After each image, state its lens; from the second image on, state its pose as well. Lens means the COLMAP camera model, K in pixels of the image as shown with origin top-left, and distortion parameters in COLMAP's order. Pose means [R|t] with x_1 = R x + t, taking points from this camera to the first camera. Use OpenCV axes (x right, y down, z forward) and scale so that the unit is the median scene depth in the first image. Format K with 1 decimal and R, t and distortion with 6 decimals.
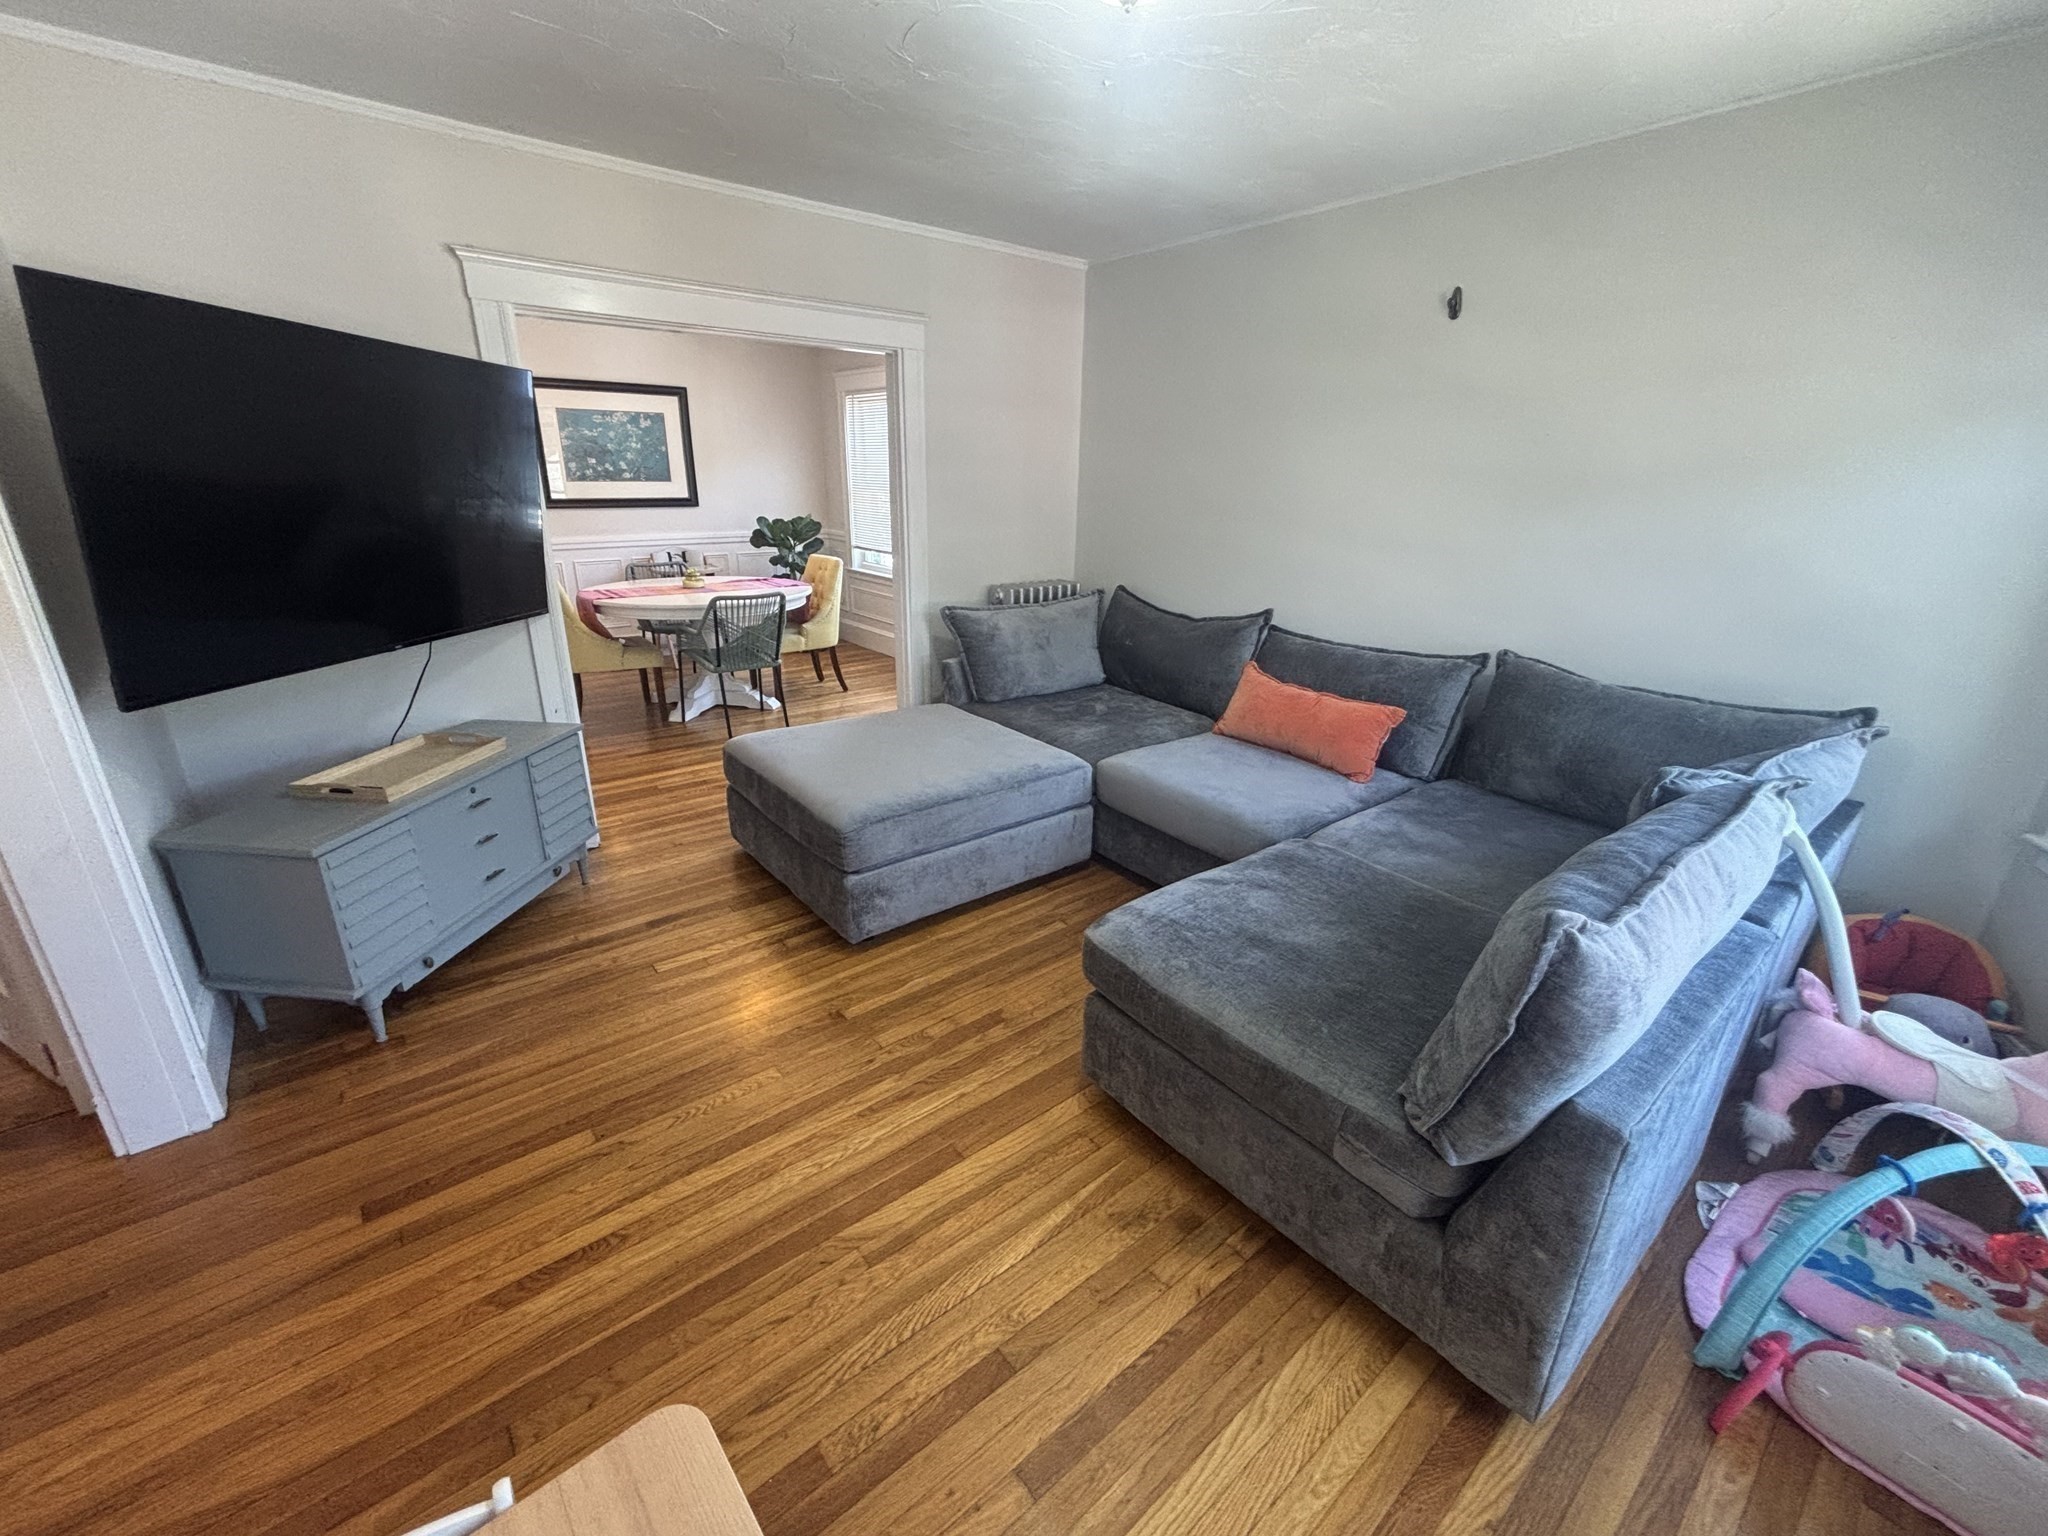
lens RADIAL K [[831.8, 0, 1027.1], [0, 831.8, 768.4], [0, 0, 1]] dist [-0.002991, -0.000344]
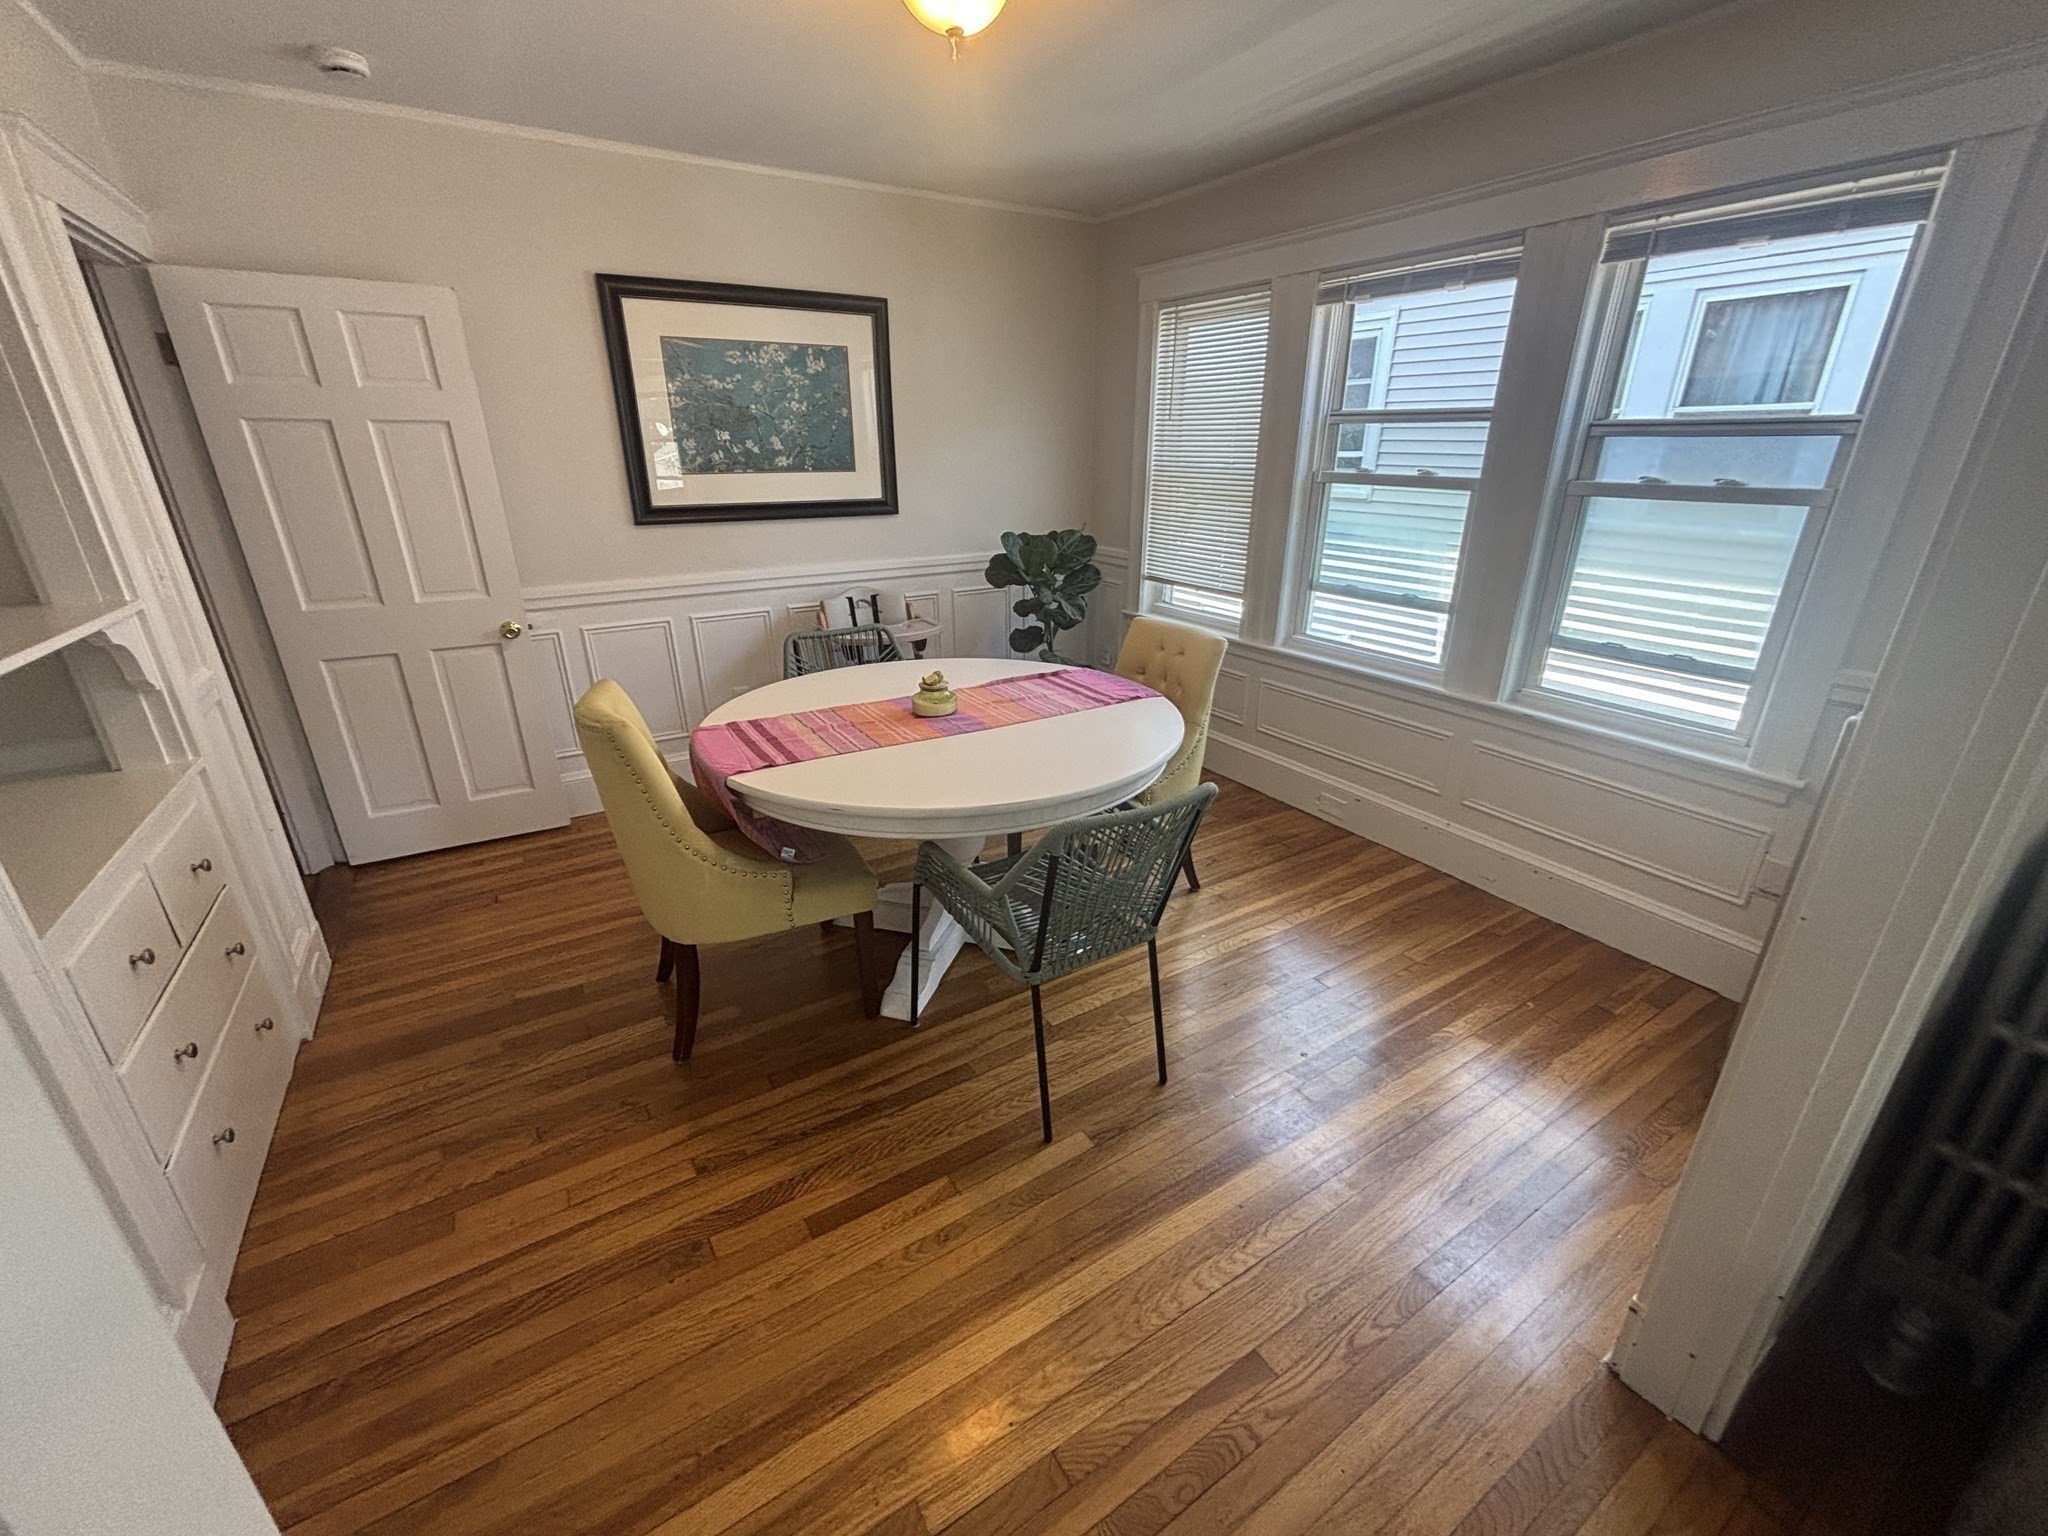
lens RADIAL K [[831.8, 0, 1026.8], [0, 831.8, 766.6], [0, 0, 1]] dist [-0.002991, -0.000344]
pose [[0.992400, 0.024478, -0.120598, -0.245249], [-0.022213, 0.999551, 0.020088, -0.162430], [0.121035, -0.017256, 0.992498, 0.461429]]
